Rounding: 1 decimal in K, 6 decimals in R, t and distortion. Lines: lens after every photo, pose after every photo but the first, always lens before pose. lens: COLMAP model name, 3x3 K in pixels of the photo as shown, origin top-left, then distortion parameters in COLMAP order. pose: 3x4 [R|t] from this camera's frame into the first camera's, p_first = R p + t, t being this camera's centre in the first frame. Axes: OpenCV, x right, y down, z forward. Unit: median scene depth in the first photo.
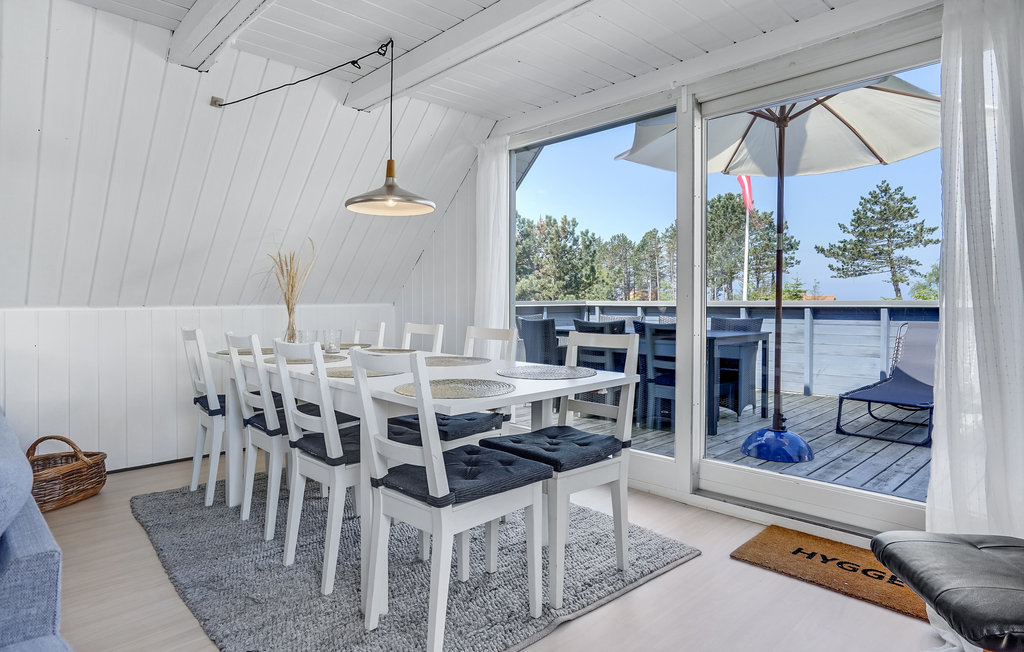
lens RADIAL K [[563.2, 0, 508.5], [0, 563.2, 323.1], [0, 0, 1]] dist [-0.000728, 0.000229]
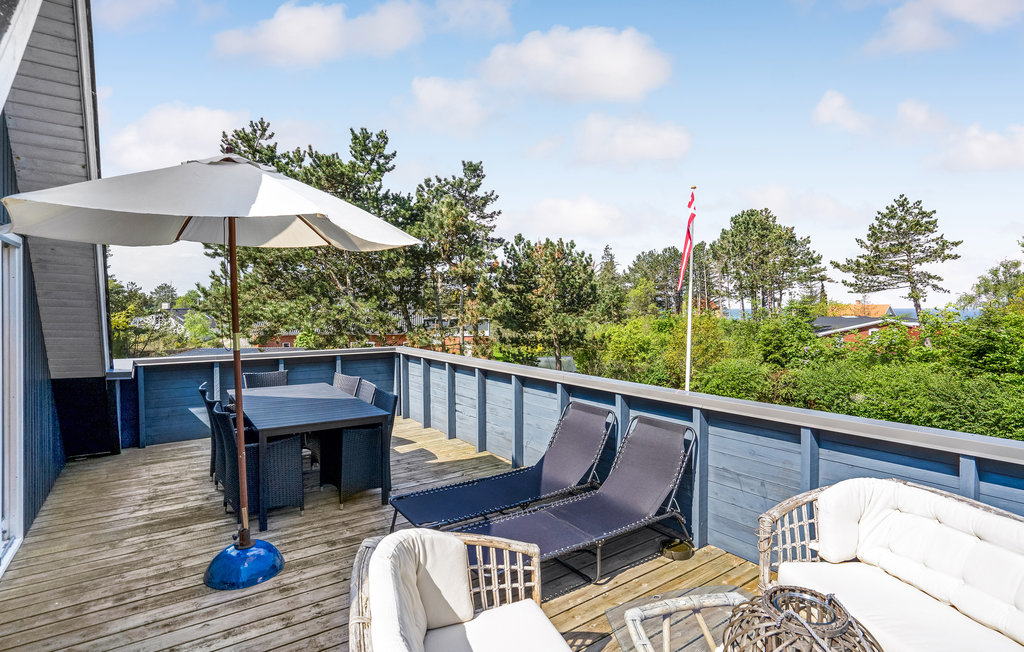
lens RADIAL K [[513.1, 0, 512.0], [0, 513.1, 323.3], [0, 0, 1]] dist [0.000341, -0.000027]
pose [[0.991610, 0.003419, -0.129221, 0.108744], [-0.004546, 0.999954, -0.008424, -0.017699], [0.129186, 0.008941, 0.991580, 0.024892]]
